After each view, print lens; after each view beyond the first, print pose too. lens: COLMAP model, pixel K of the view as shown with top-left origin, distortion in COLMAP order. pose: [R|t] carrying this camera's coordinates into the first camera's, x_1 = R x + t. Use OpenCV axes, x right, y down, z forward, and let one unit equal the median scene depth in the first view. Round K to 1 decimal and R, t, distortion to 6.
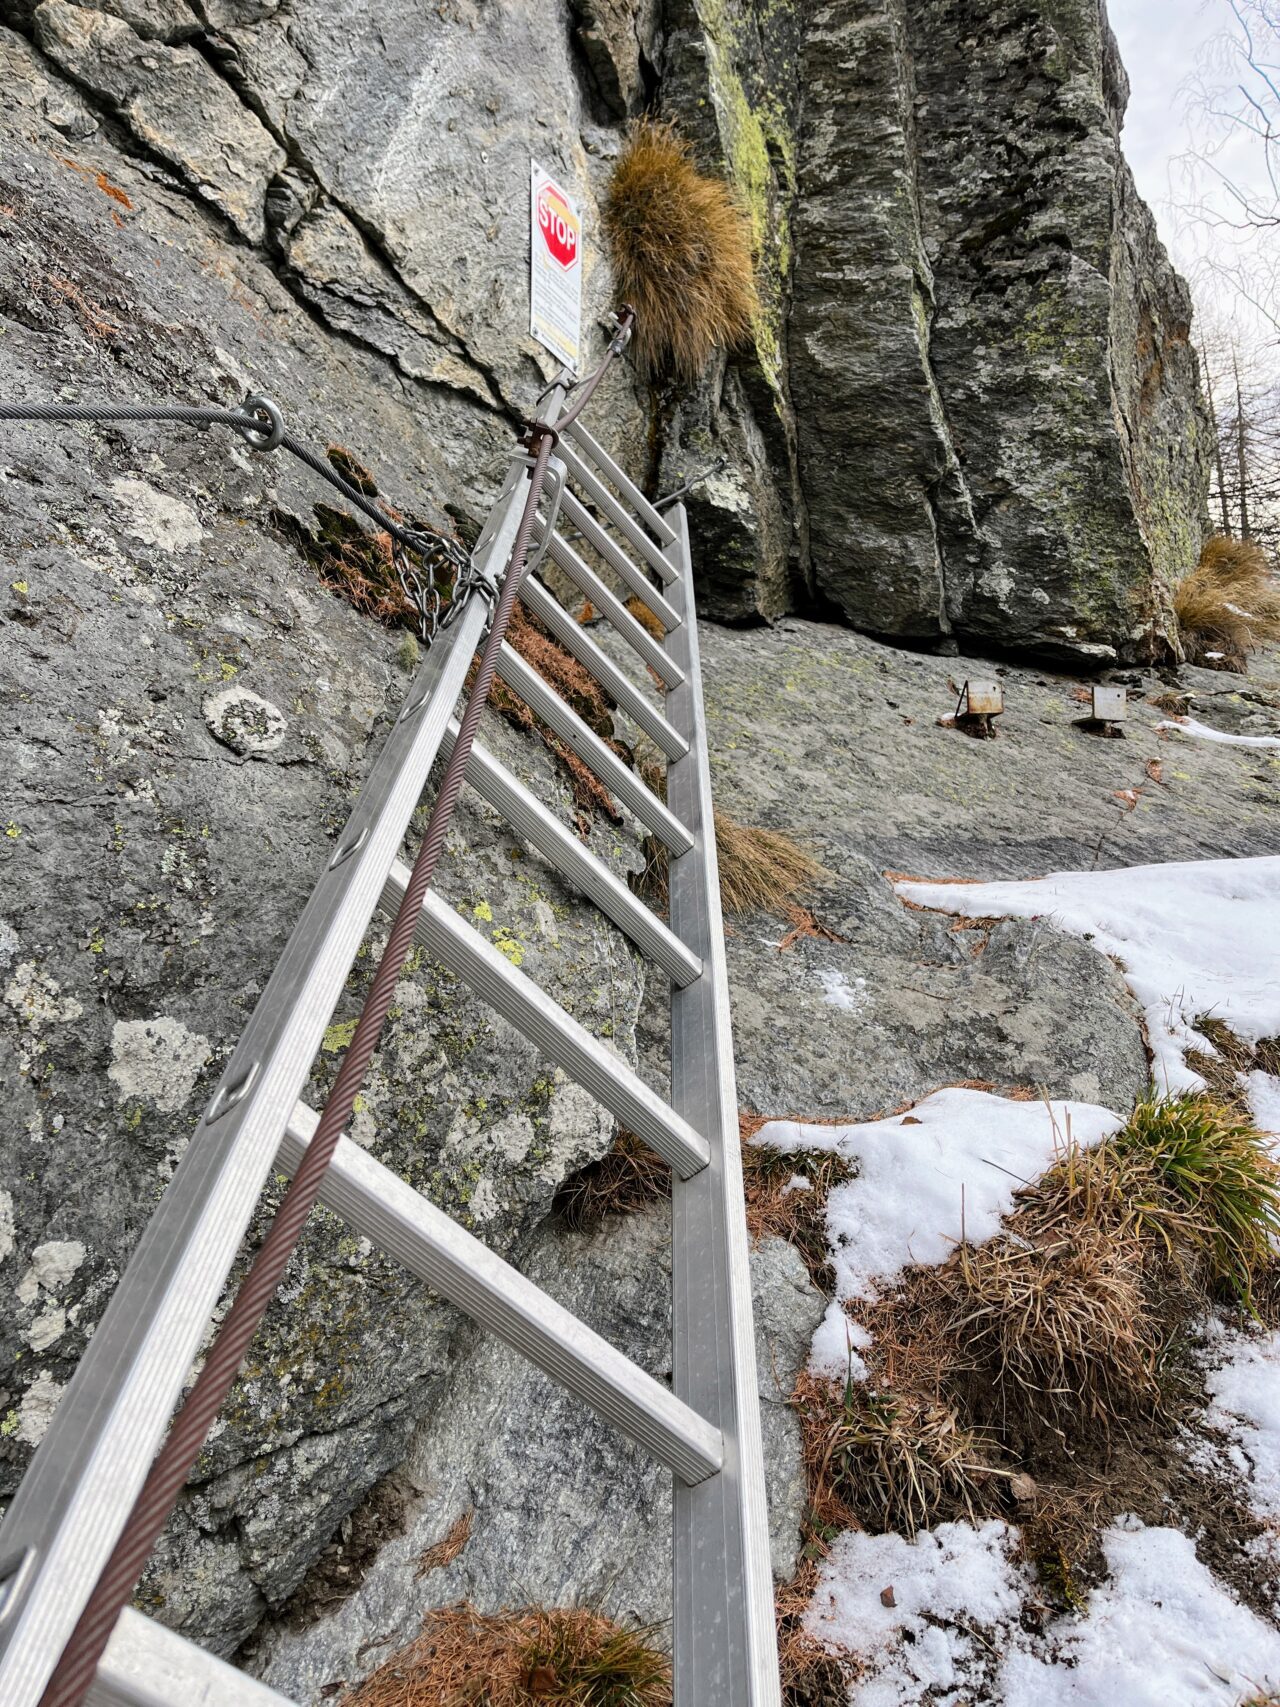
lens RADIAL K [[1283.9, 0, 640.0], [0, 1283.9, 853.5], [0, 0, 1]] dist [0.066910, -0.086727]
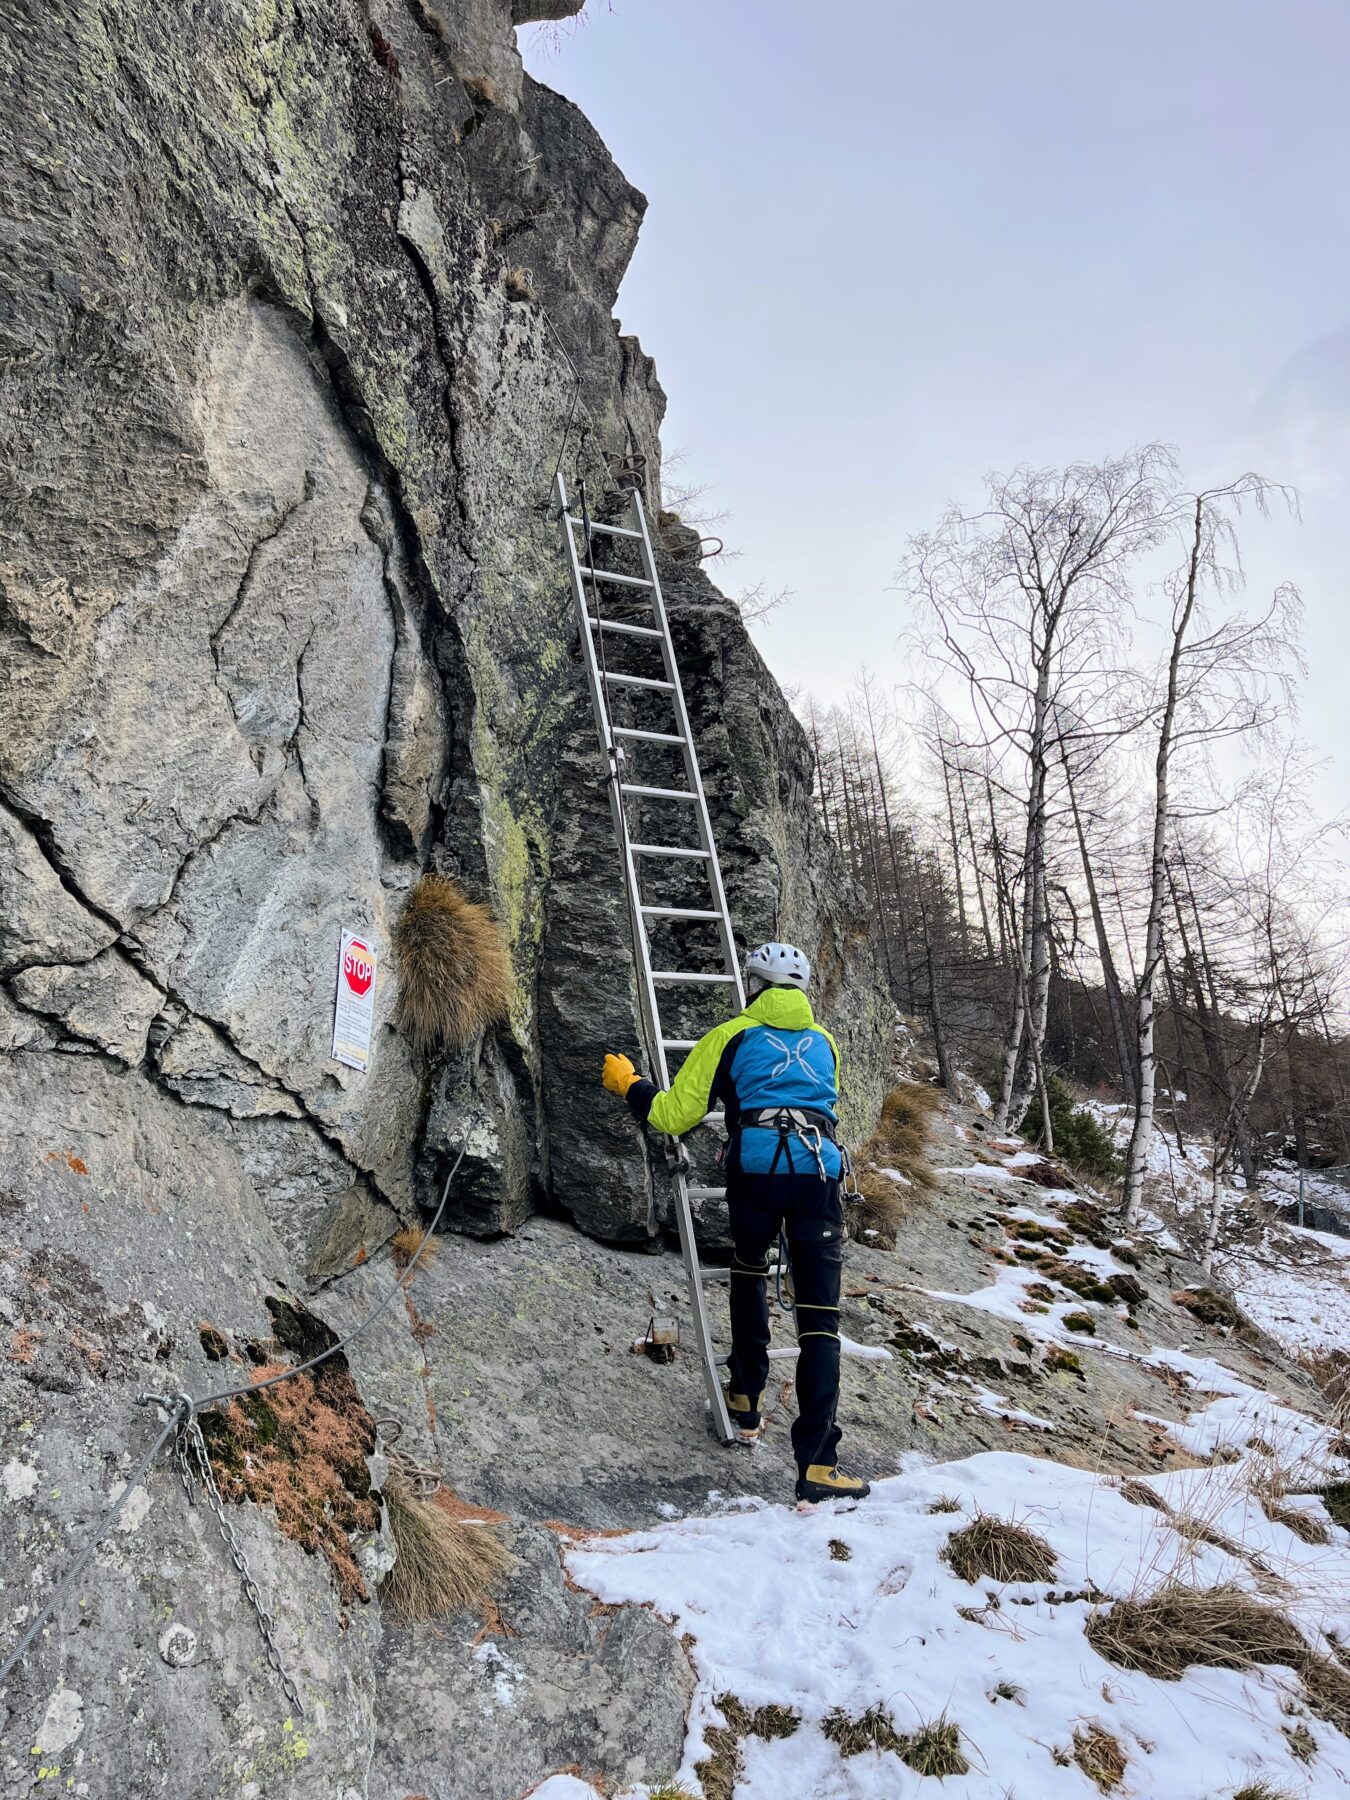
lens RADIAL K [[1351.3, 0, 682.4], [0, 1351.3, 905.3], [0, 0, 1]] dist [0.073890, -0.109922]
pose [[0.981405, 0.054341, 0.184095, 0.003518], [-0.009785, 0.972006, -0.234751, -0.194483], [-0.191698, 0.228585, 0.954464, -0.386206]]
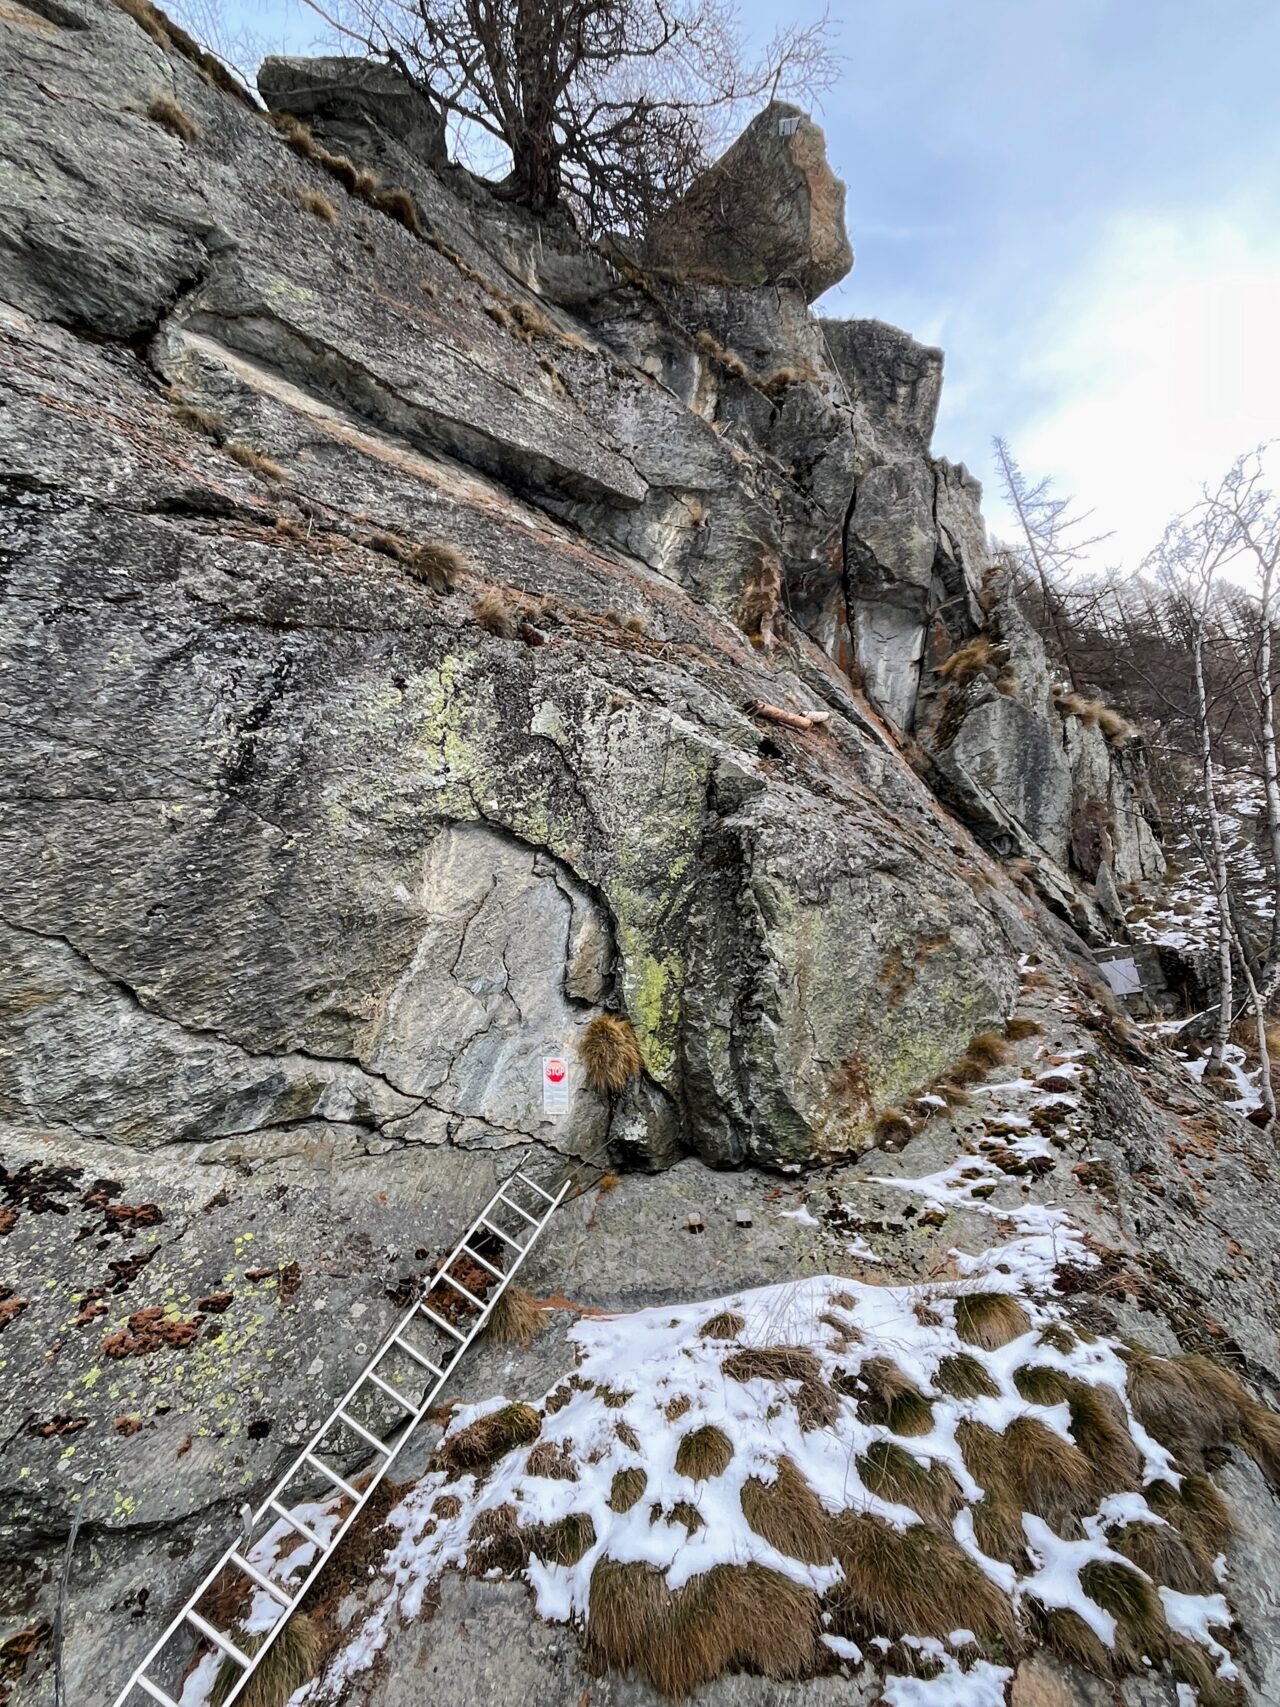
lens RADIAL K [[952.4, 0, 645.2], [0, 952.4, 860.3], [0, 0, 1]] dist [0.000601, -0.000301]
pose [[0.904975, -0.186158, -0.382577, 1.024863], [0.100295, 0.967198, -0.233385, -0.371091], [0.413474, 0.172837, 0.893961, -1.004810]]
